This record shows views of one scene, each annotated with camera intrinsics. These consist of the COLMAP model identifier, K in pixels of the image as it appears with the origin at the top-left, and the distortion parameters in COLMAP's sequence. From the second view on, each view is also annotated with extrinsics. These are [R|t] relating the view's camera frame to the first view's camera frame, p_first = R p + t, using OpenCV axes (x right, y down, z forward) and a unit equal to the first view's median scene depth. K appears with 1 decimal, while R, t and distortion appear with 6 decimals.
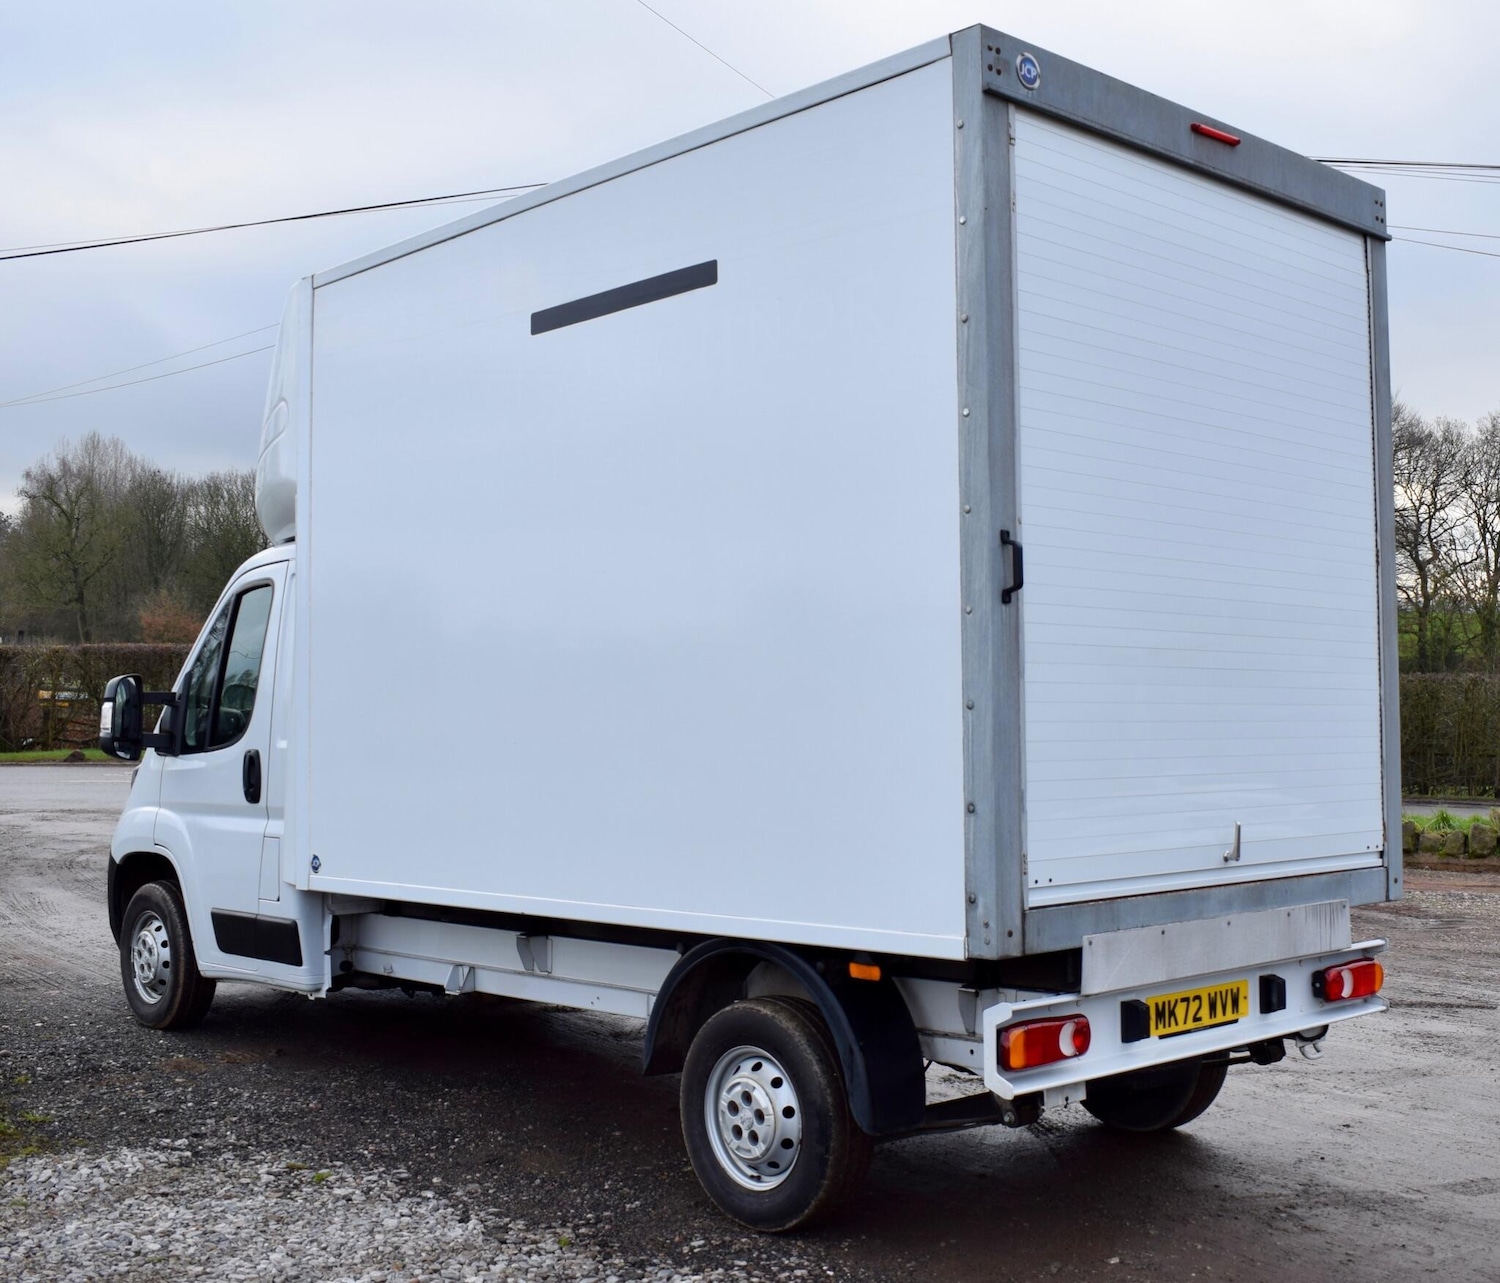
lens RADIAL K [[1887.0, 0, 807.1], [0, 1887.0, 617.7], [0, 0, 1]] dist [-0.089572, 0.000000]
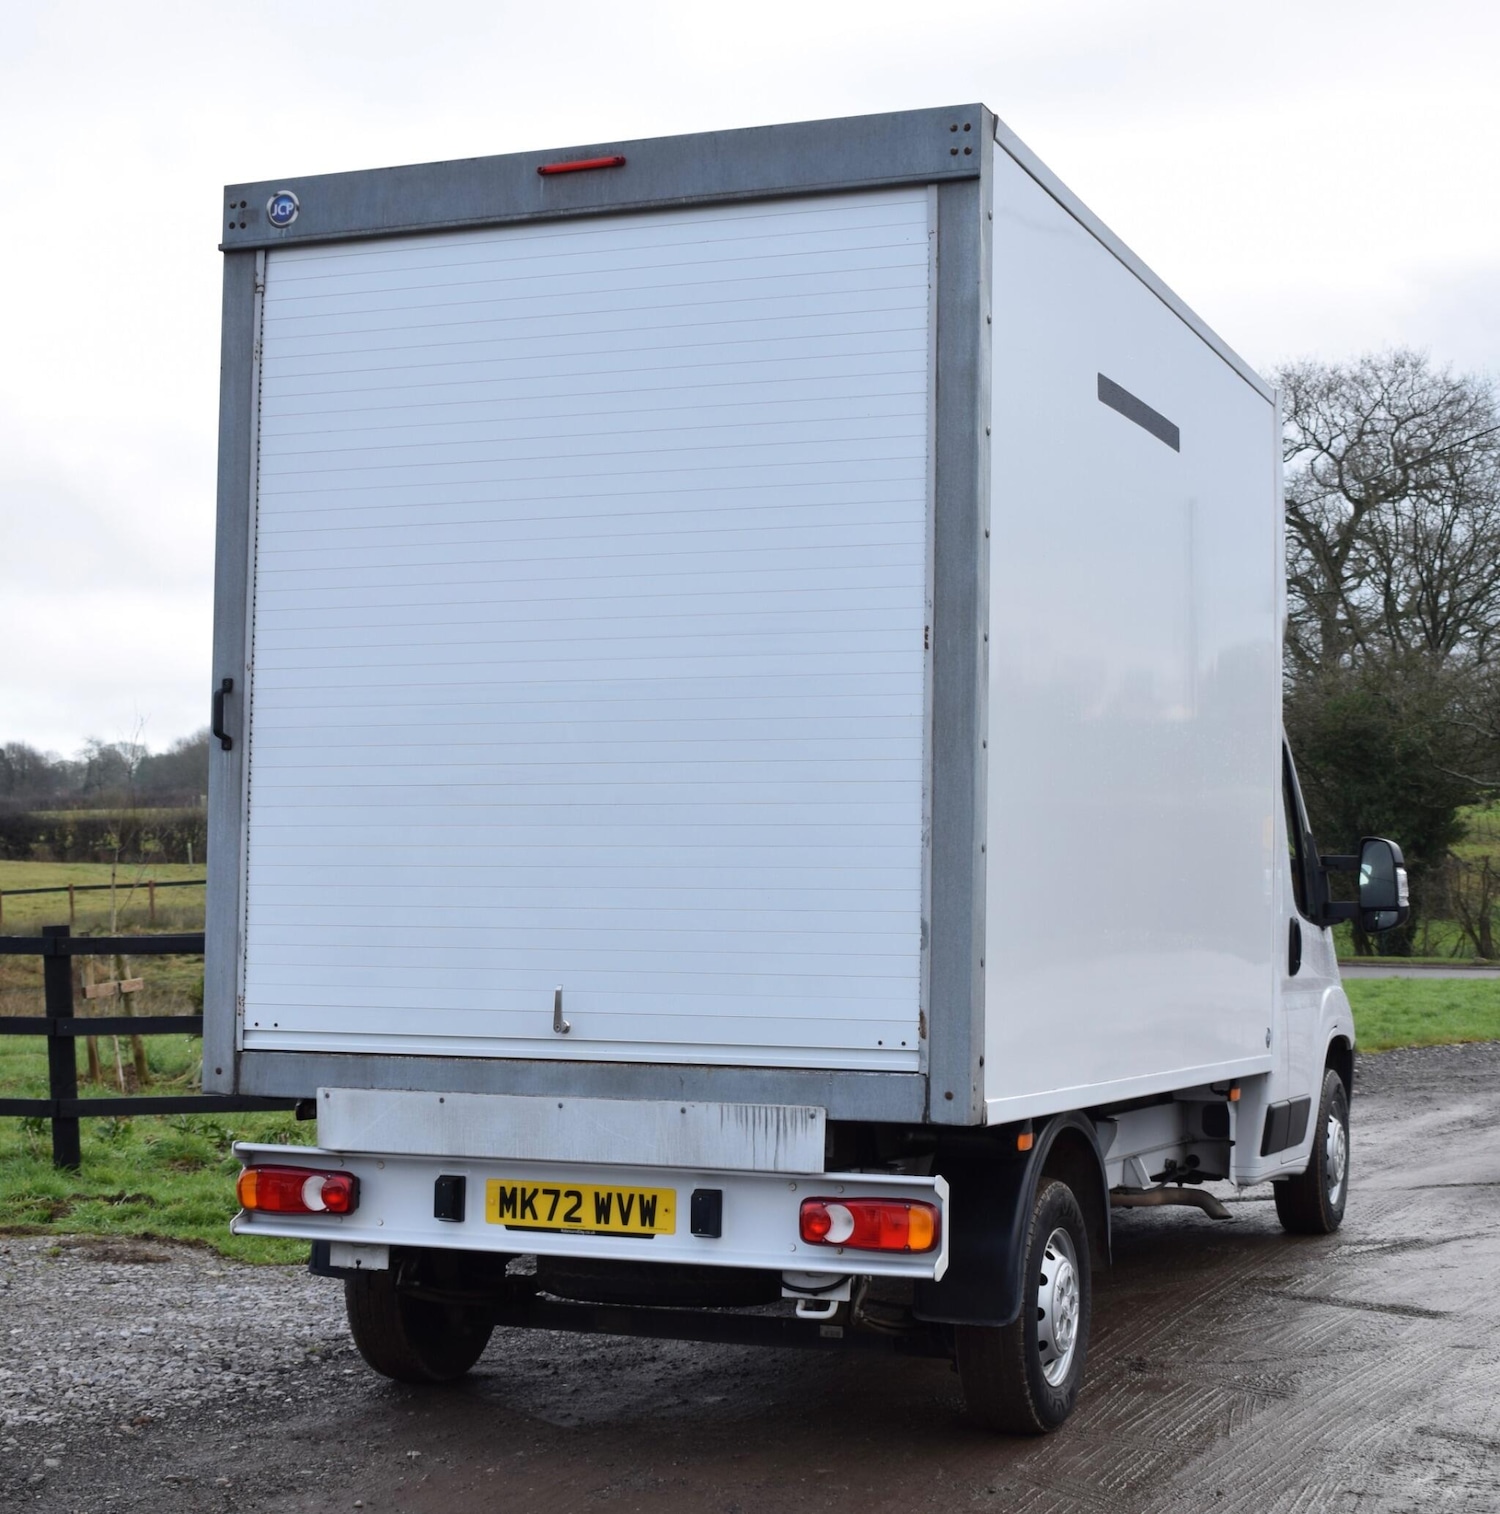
lens RADIAL K [[2598.7, 0, 685.3], [0, 2598.7, 790.9], [0, 0, 1]] dist [-0.070129, 0.000000]
pose [[0.387405, -0.037373, -0.921152, 1.341829], [0.040156, 0.998914, -0.023640, 0.051811], [0.921035, -0.027832, 0.388485, 0.608384]]
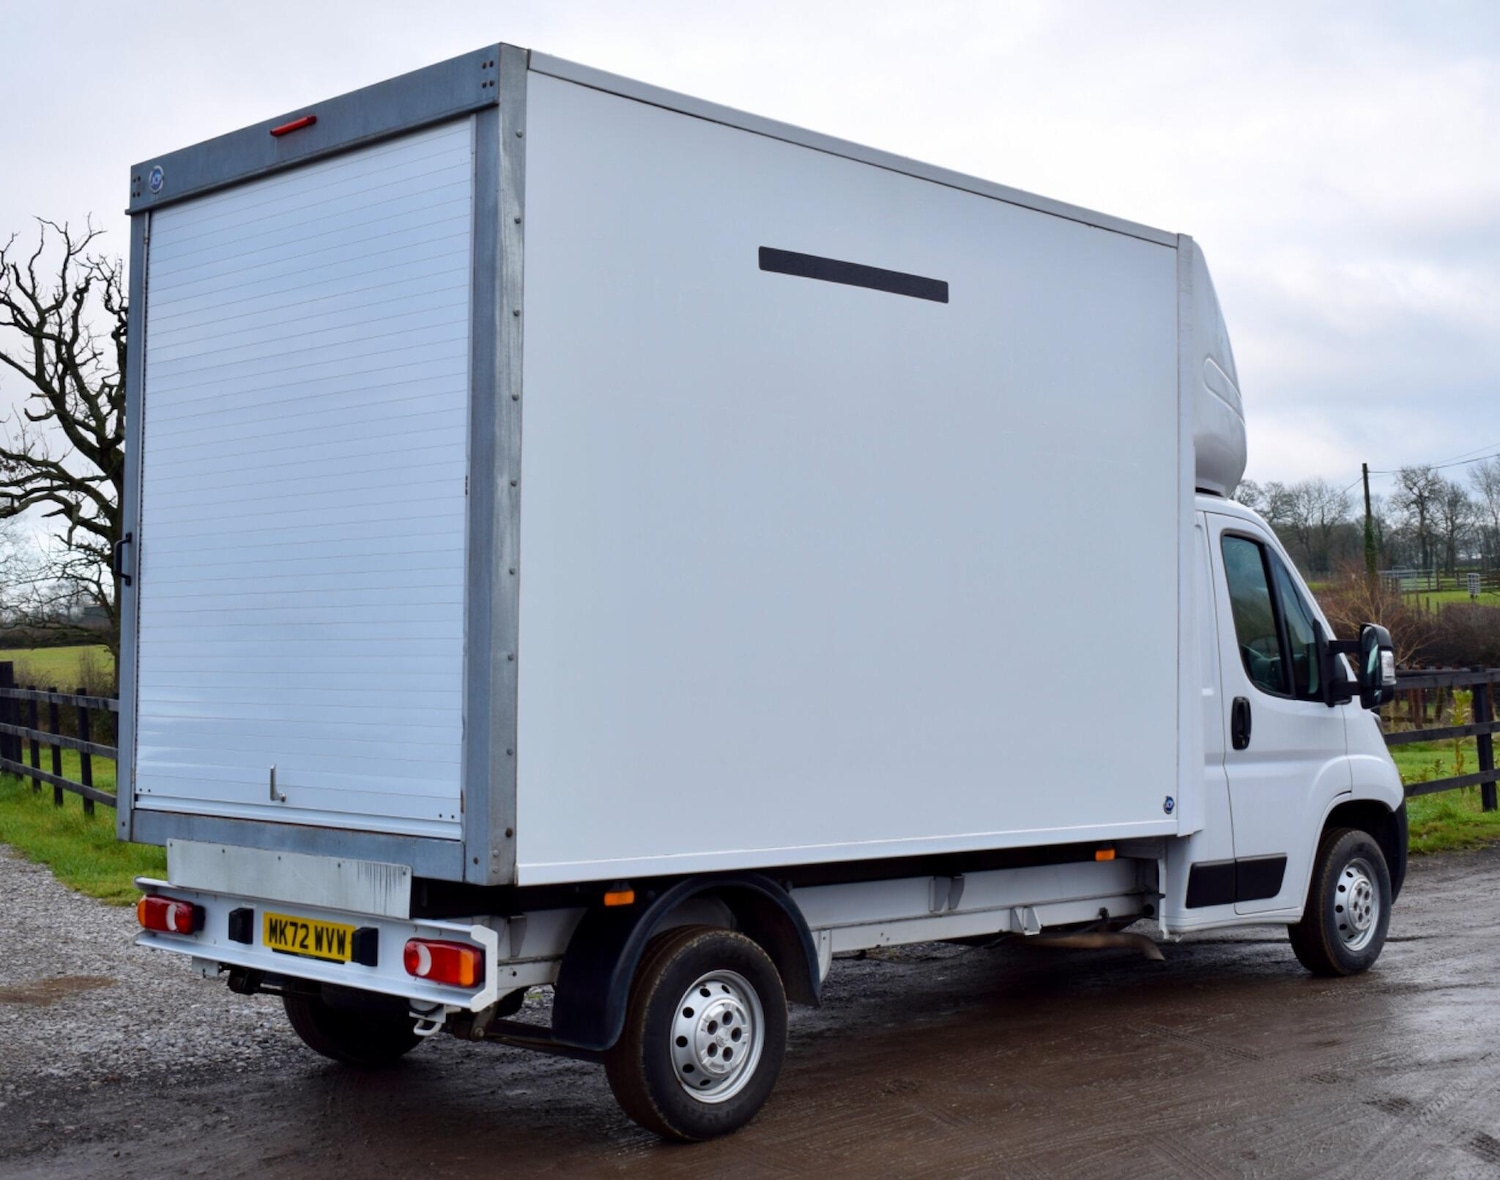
lens RADIAL K [[2014.7, 0, 709.7], [0, 2014.7, 582.8], [0, 0, 1]] dist [-0.034597, 0.000000]
pose [[0.015636, -0.039457, -0.999099, 1.416381], [0.054603, 0.997764, -0.038549, 0.062807], [0.998386, -0.053952, 0.017755, 1.250500]]
